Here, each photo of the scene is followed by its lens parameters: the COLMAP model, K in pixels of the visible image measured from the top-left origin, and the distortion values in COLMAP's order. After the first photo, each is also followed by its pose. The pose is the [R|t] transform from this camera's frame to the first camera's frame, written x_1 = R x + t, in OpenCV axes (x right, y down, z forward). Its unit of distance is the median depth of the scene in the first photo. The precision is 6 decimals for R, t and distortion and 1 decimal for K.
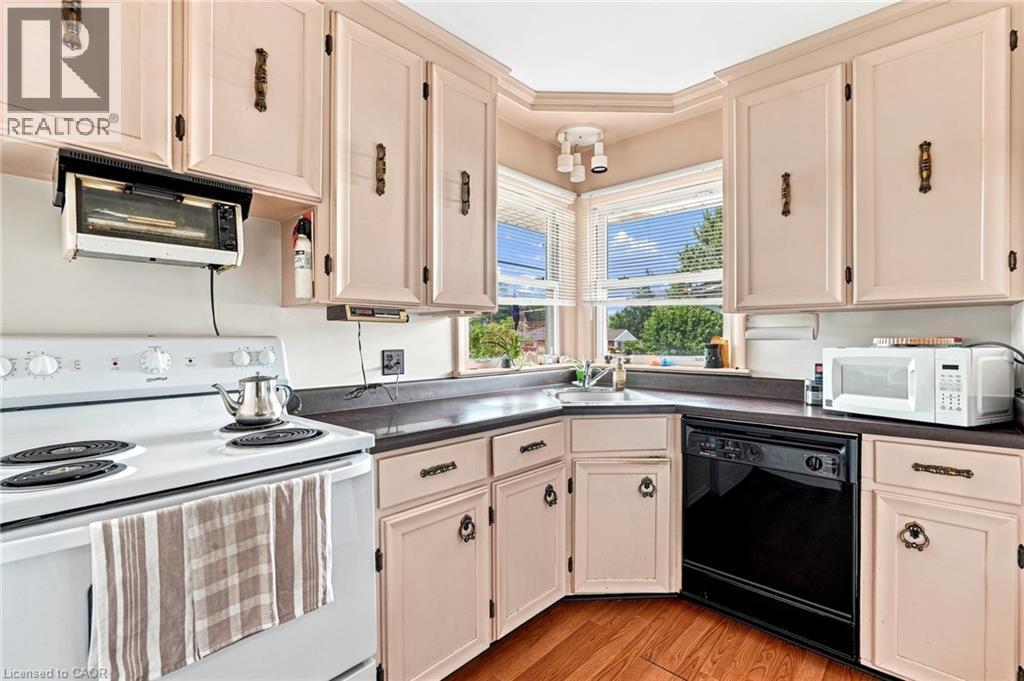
lens RADIAL K [[461.0, 0, 517.0], [0, 461.0, 340.1], [0, 0, 1]] dist [-0.003862, -0.000129]
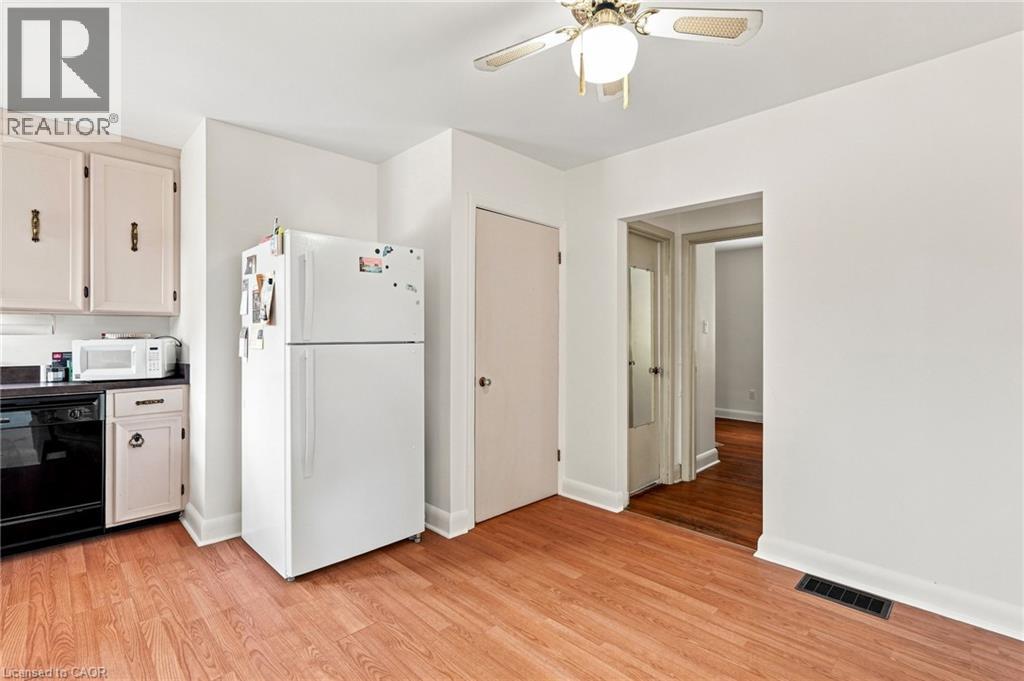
lens RADIAL K [[480.9, 0, 512.9], [0, 480.9, 336.8], [0, 0, 1]] dist [-0.002576, -0.000262]
pose [[0.046455, -0.000410, 0.998920, -0.876511], [0.000445, 1.000000, 0.000390, 0.006944], [-0.998920, 0.000427, 0.046455, -0.531195]]
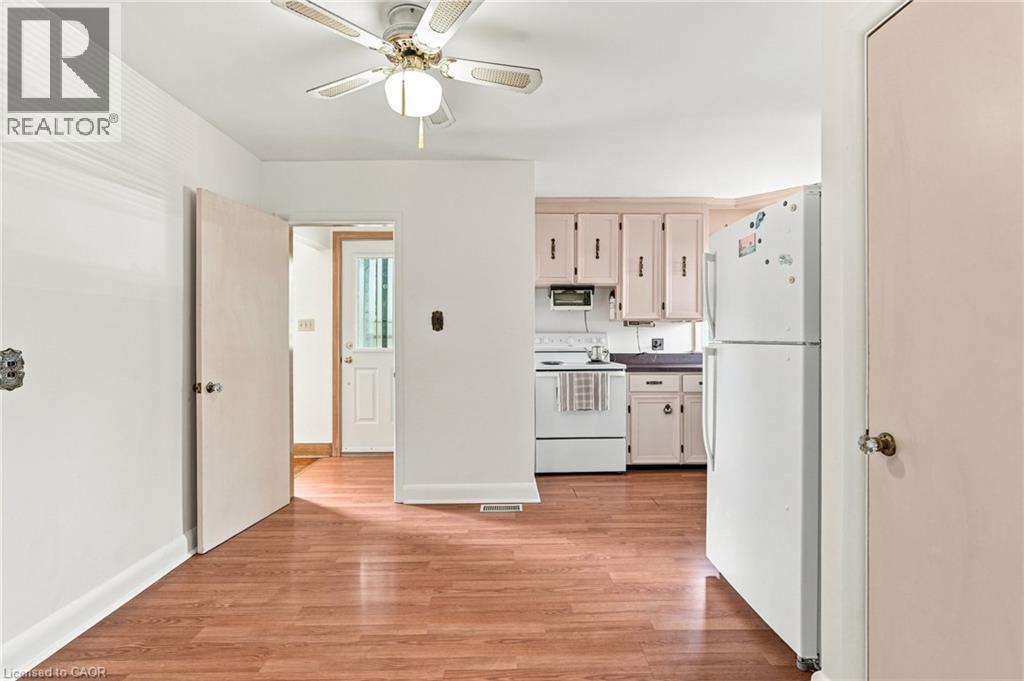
lens RADIAL K [[457.1, 0, 506.8], [0, 457.1, 337.6], [0, 0, 1]] dist [-0.001509, 0.000049]
pose [[0.675302, 0.005633, -0.737519, 1.062768], [-0.003893, 0.999984, 0.004073, 0.011910], [0.737531, 0.000121, 0.675314, -1.244755]]
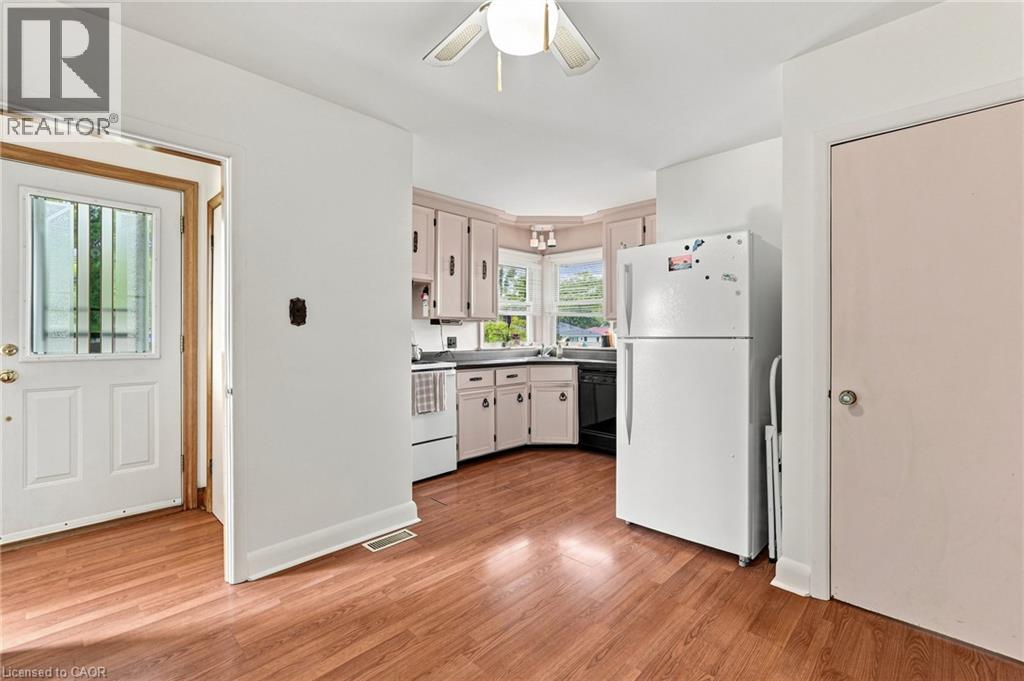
lens RADIAL K [[457.1, 0, 506.8], [0, 457.1, 337.6], [0, 0, 1]] dist [-0.001509, 0.000049]
pose [[0.999182, 0.002533, -0.040366, 0.111297], [-0.002494, 0.999996, 0.001006, 0.025924], [0.040368, -0.000904, 0.999184, -1.536109]]
